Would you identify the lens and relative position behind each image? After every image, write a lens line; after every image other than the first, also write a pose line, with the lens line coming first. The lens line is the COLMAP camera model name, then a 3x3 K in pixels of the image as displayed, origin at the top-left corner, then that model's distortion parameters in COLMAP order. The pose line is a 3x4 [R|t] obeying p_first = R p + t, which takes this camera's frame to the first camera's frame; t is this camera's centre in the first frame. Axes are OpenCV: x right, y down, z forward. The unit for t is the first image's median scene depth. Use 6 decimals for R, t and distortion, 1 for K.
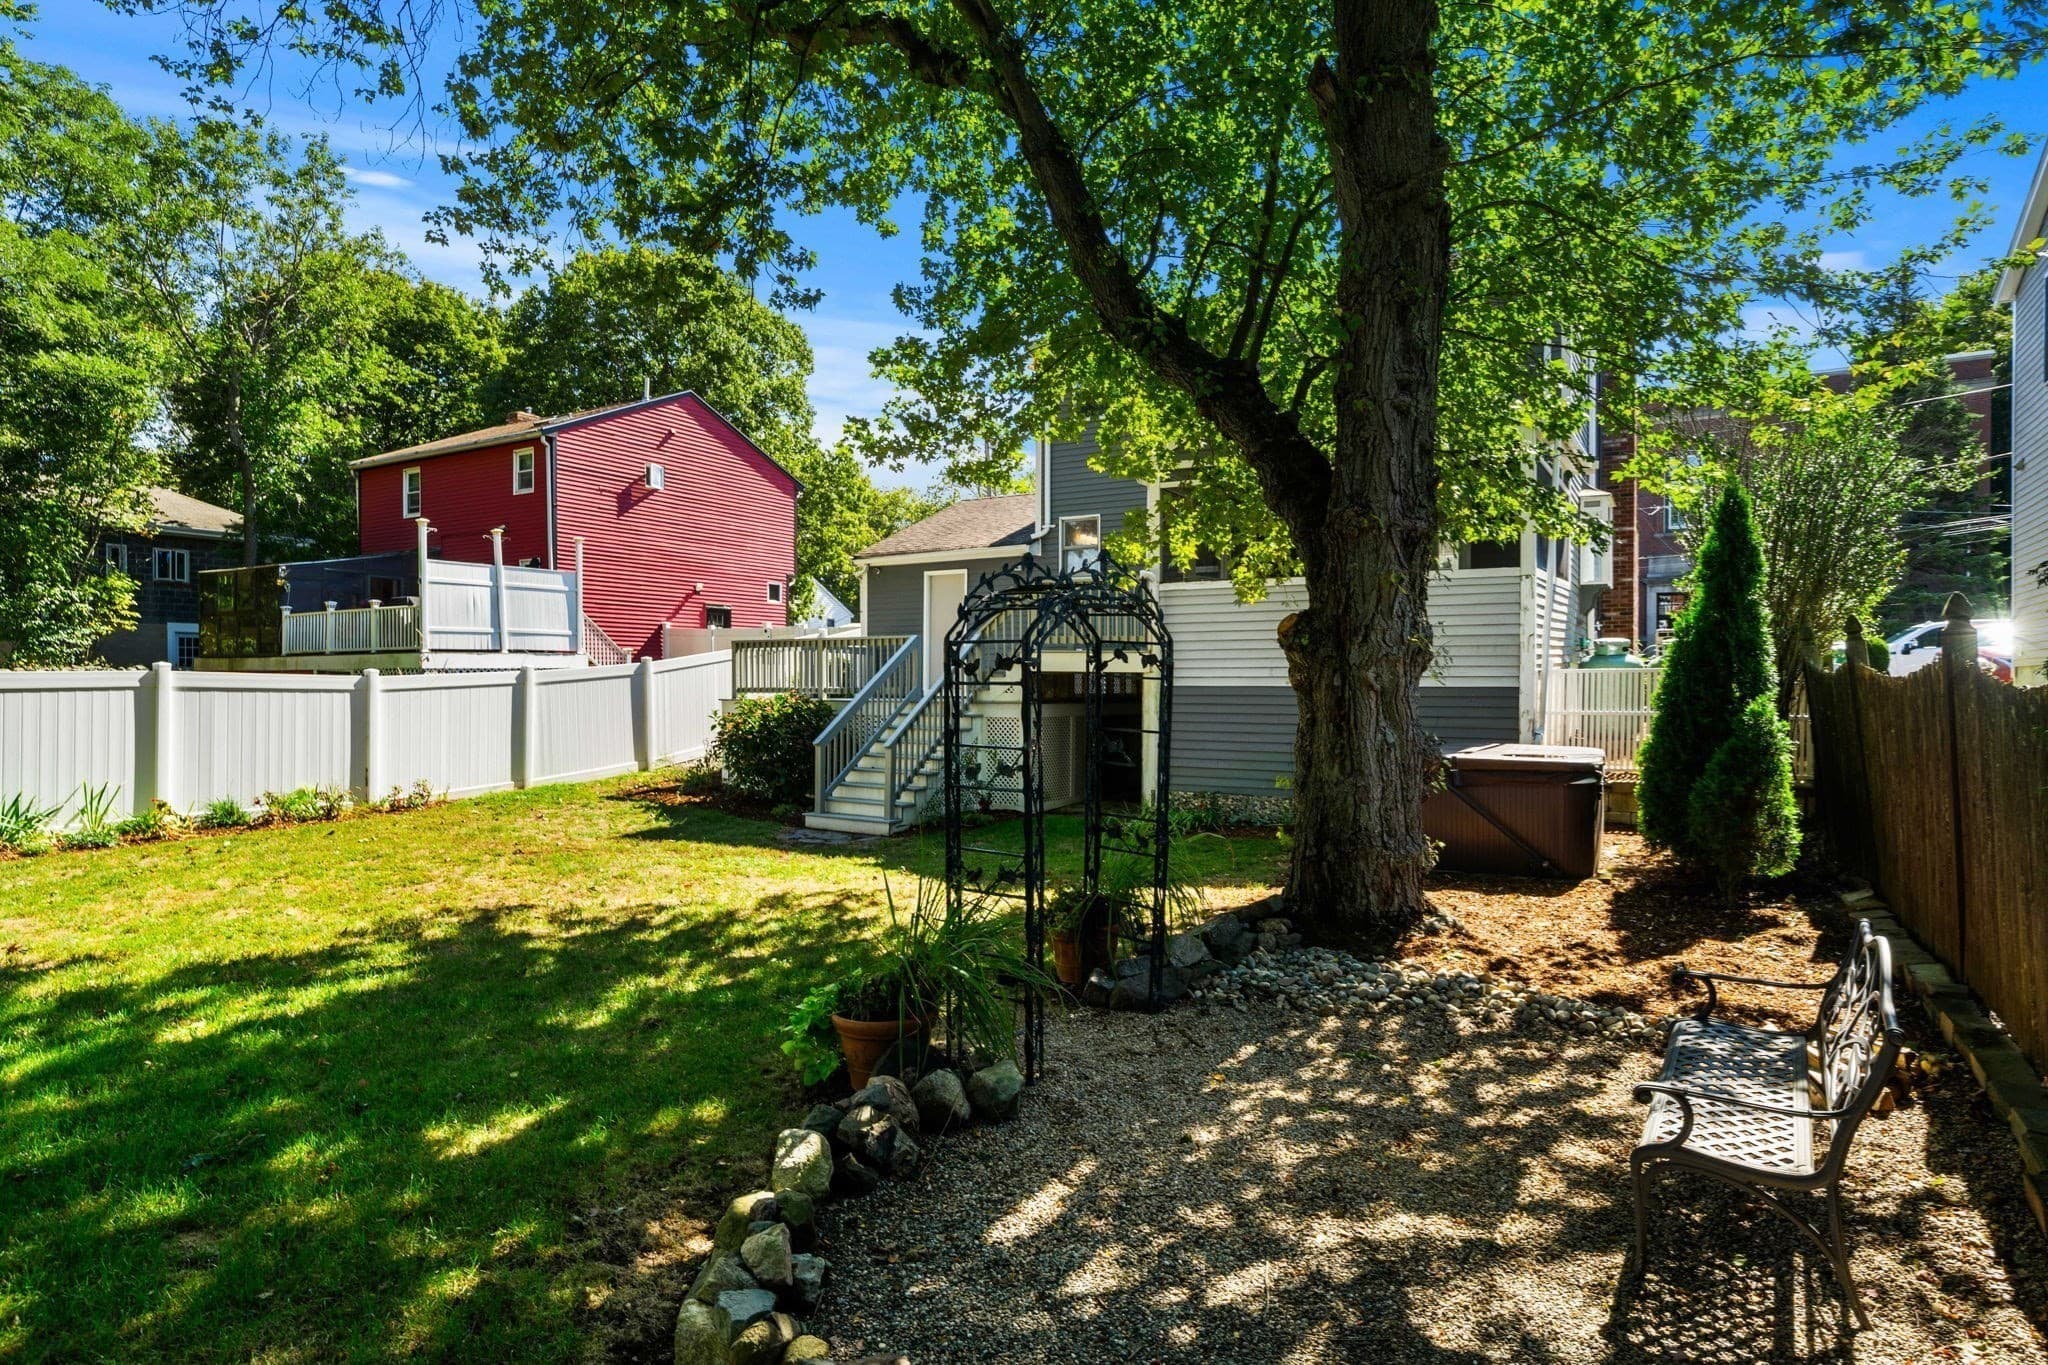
lens RADIAL K [[1125.3, 0, 1023.4], [0, 1125.3, 685.4], [0, 0, 1]] dist [-0.005773, 0.005126]
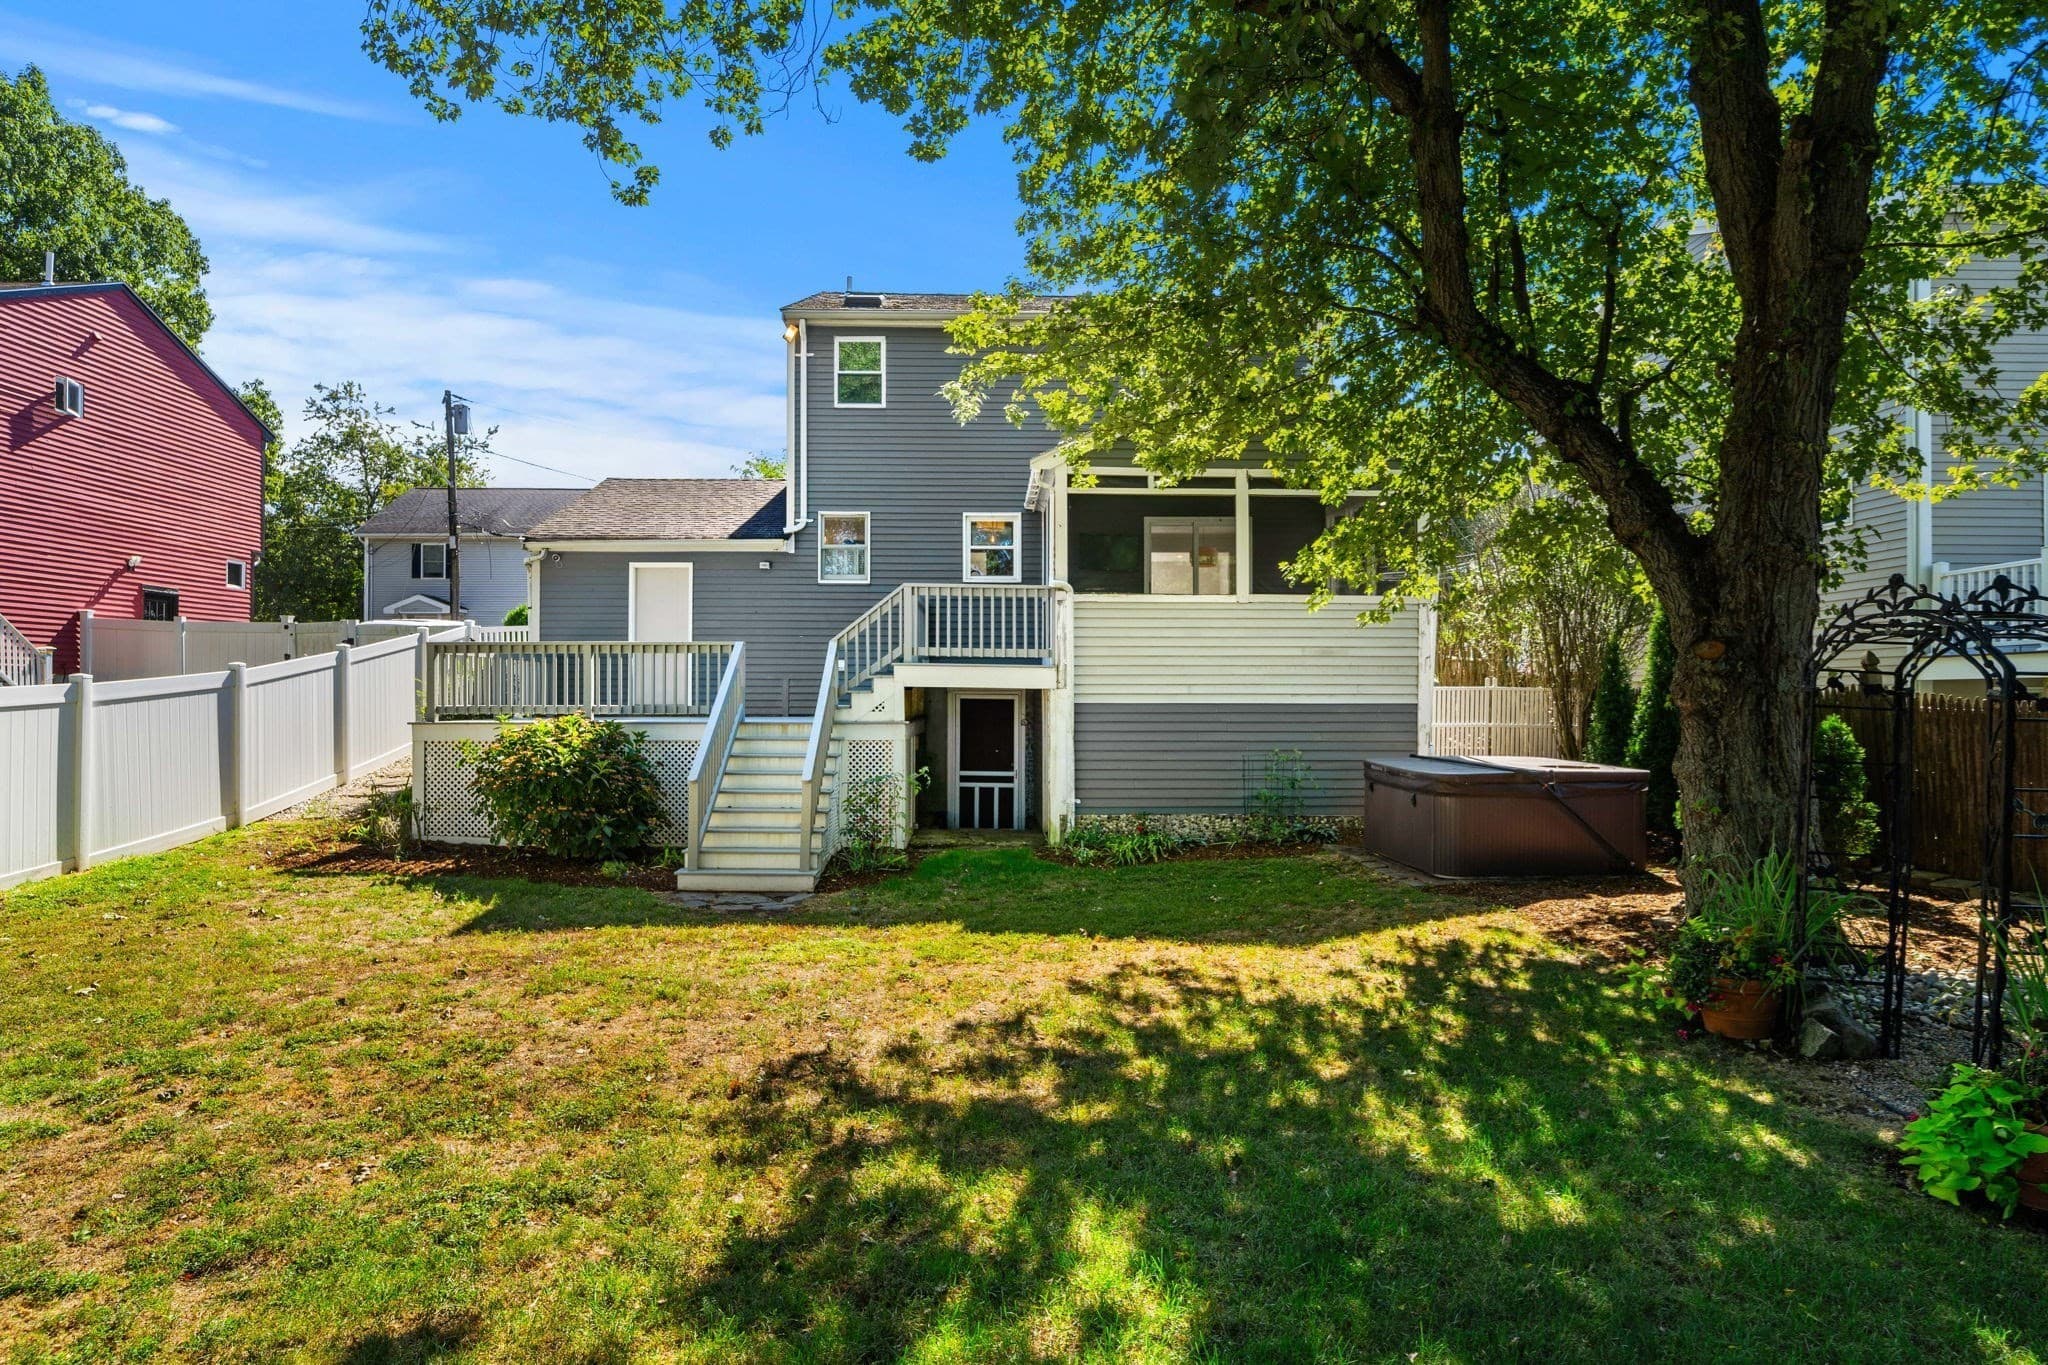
lens RADIAL K [[1125.3, 0, 1026.8], [0, 1125.3, 675.0], [0, 0, 1]] dist [-0.005773, 0.005126]
pose [[0.846481, 0.006835, 0.532375, -0.294178], [0.001484, 0.999883, -0.015197, -0.006589], [-0.532417, 0.013654, 0.846372, 0.160848]]
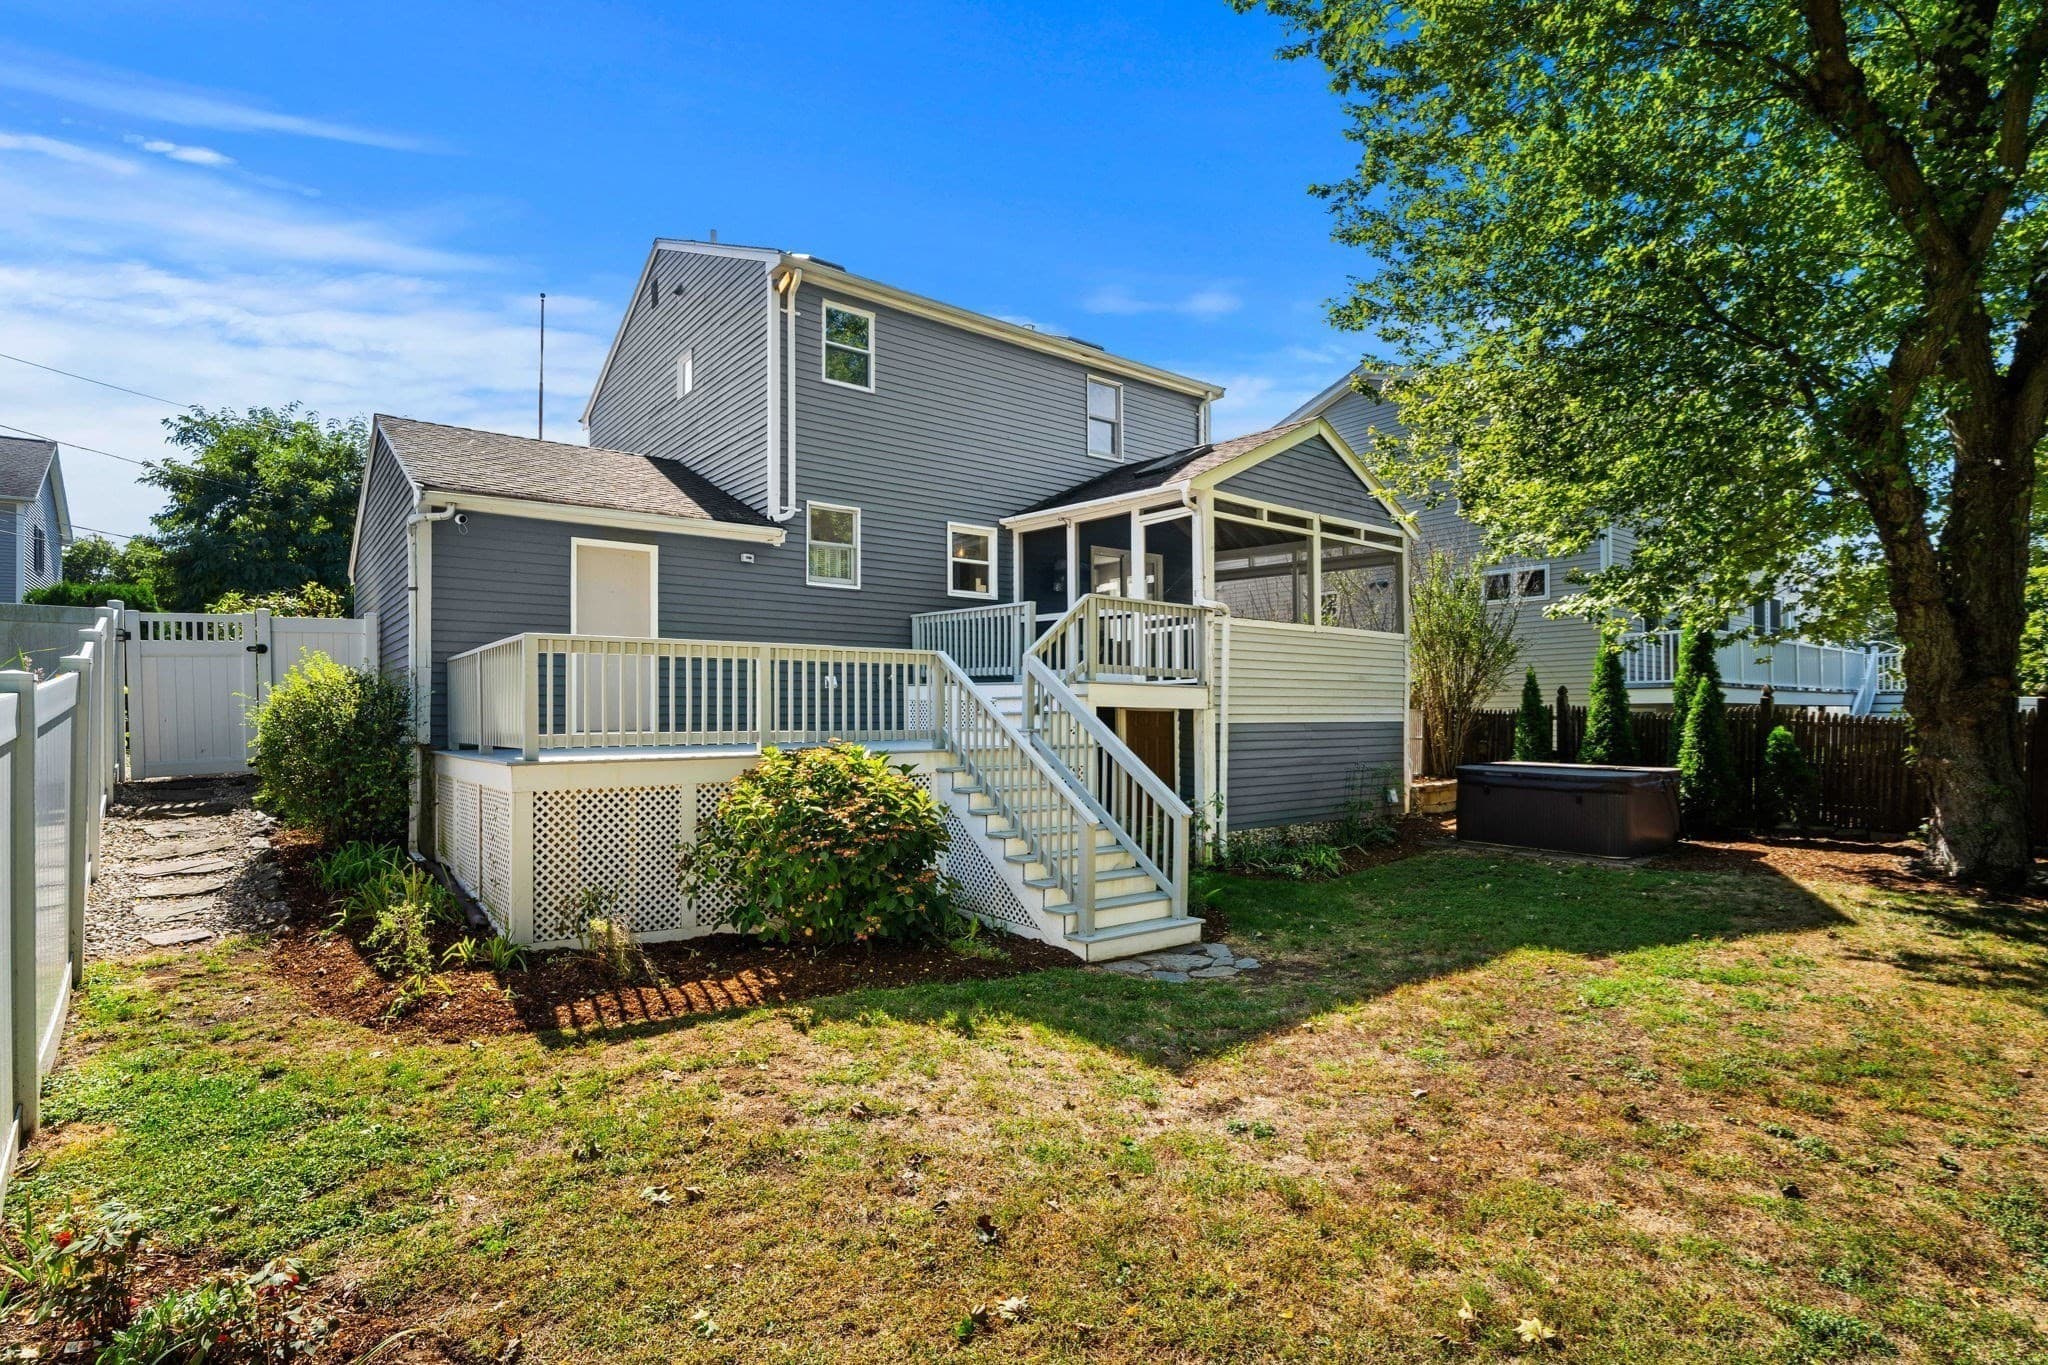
lens RADIAL K [[977.9, 0, 1020.7], [0, 977.9, 697.0], [0, 0, 1]] dist [-0.002518, -0.000086]
pose [[0.352070, 0.015447, 0.935846, -0.514618], [0.006865, 0.999794, -0.019085, -0.005221], [-0.935948, 0.013143, 0.351892, 0.627352]]
